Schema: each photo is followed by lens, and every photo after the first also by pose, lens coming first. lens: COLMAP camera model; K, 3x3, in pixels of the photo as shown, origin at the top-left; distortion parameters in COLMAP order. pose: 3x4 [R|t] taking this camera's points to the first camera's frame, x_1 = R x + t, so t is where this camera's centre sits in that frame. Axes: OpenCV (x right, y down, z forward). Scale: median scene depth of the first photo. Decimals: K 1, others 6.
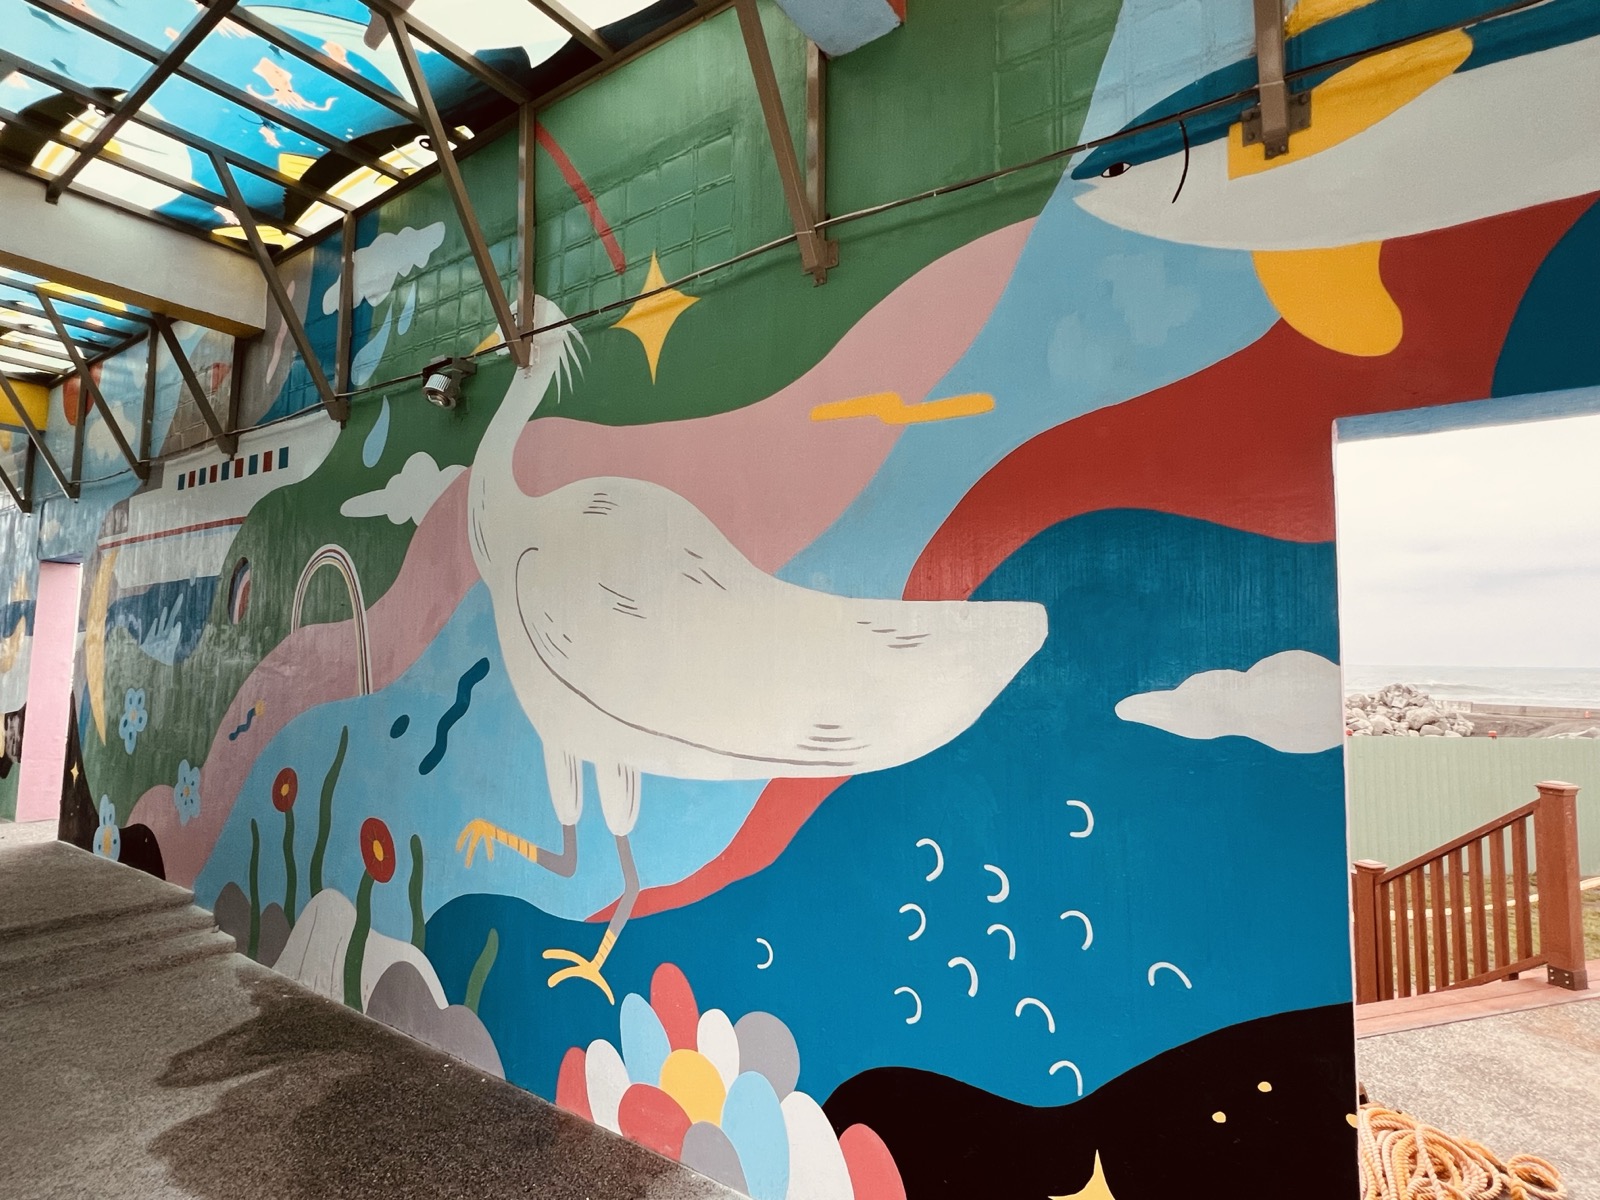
lens RADIAL K [[815.8, 0, 782.7], [0, 815.8, 593.8], [0, 0, 1]] dist [-0.004003, 0.001893]
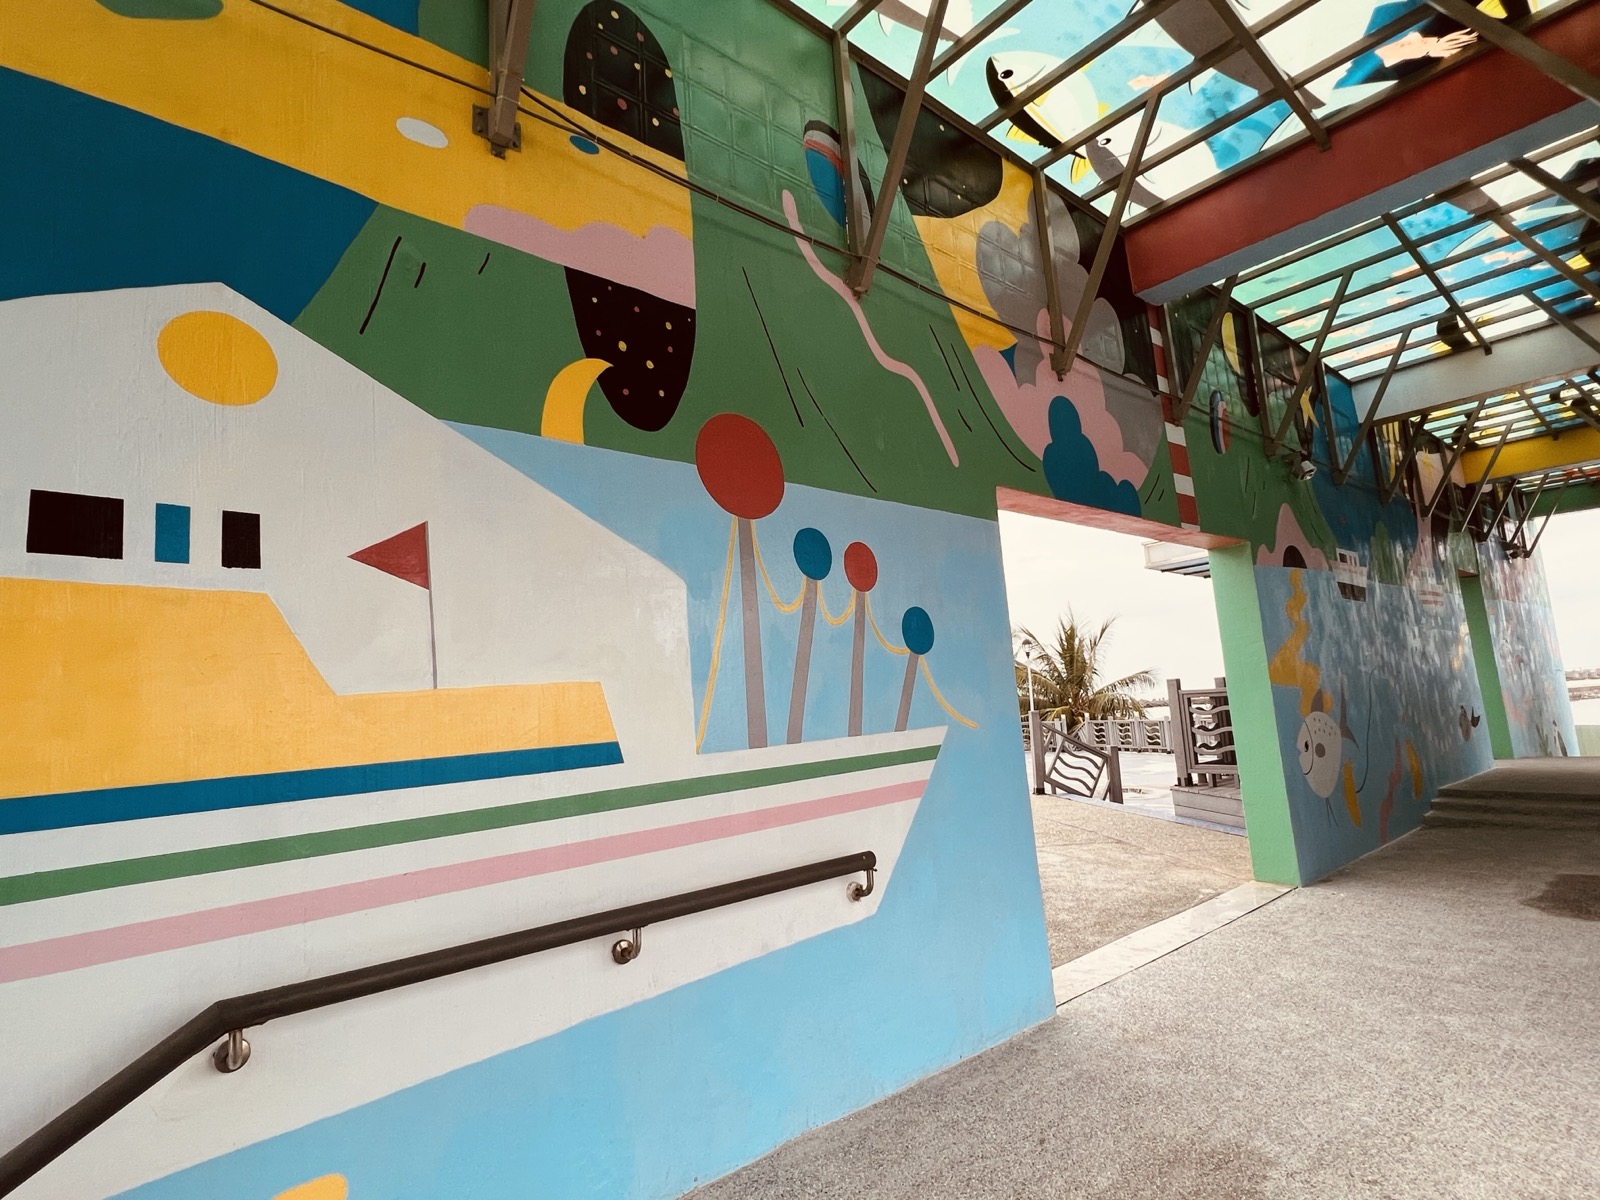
lens RADIAL K [[815.8, 0, 792.3], [0, 815.8, 597.4], [0, 0, 1]] dist [-0.004003, 0.001893]
pose [[-0.226399, -0.135500, -0.964564, 1.000862], [0.129006, 0.977381, -0.167580, 0.109740], [0.965454, -0.162374, -0.203798, -0.129258]]
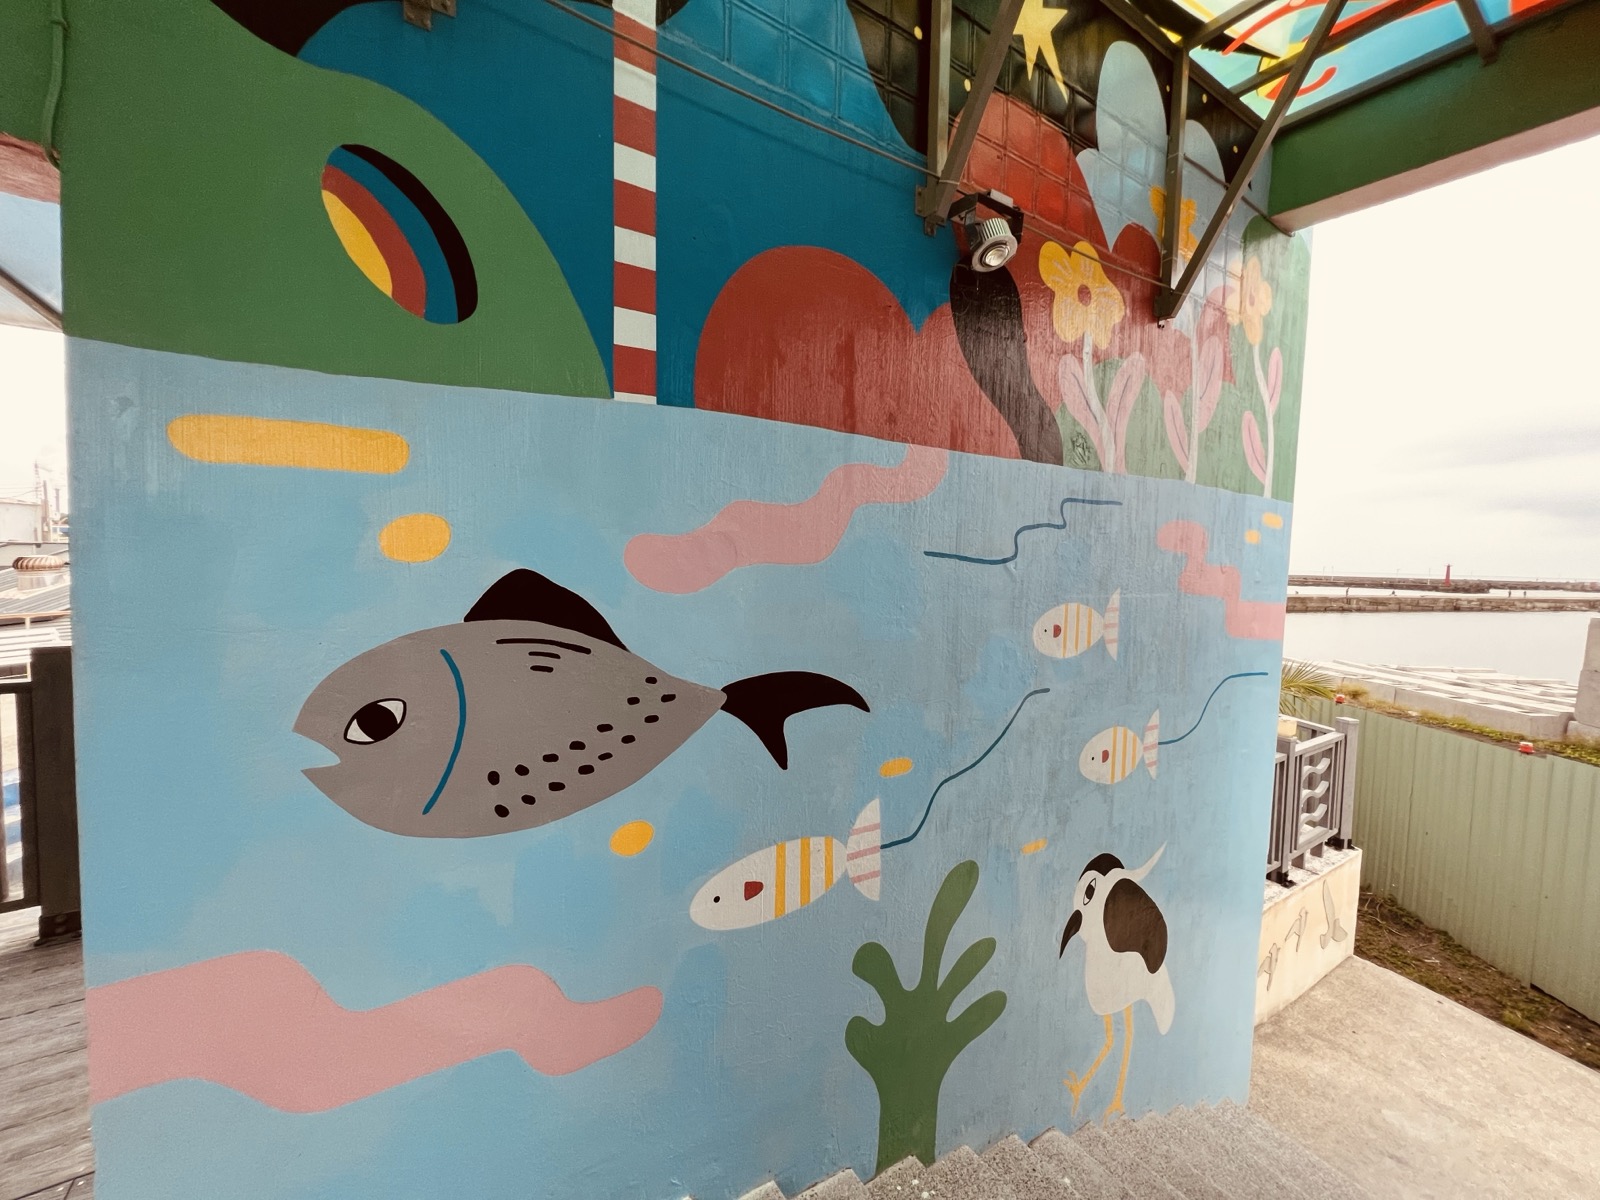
lens RADIAL K [[642.2, 0, 794.2], [0, 642.2, 594.2], [0, 0, 1]] dist [-0.001051, -0.000015]
pose [[-0.337525, 0.035763, -0.940637, -1.698410], [0.038702, 0.998960, 0.024094, 0.084057], [0.940521, -0.028272, -0.338558, 1.756649]]
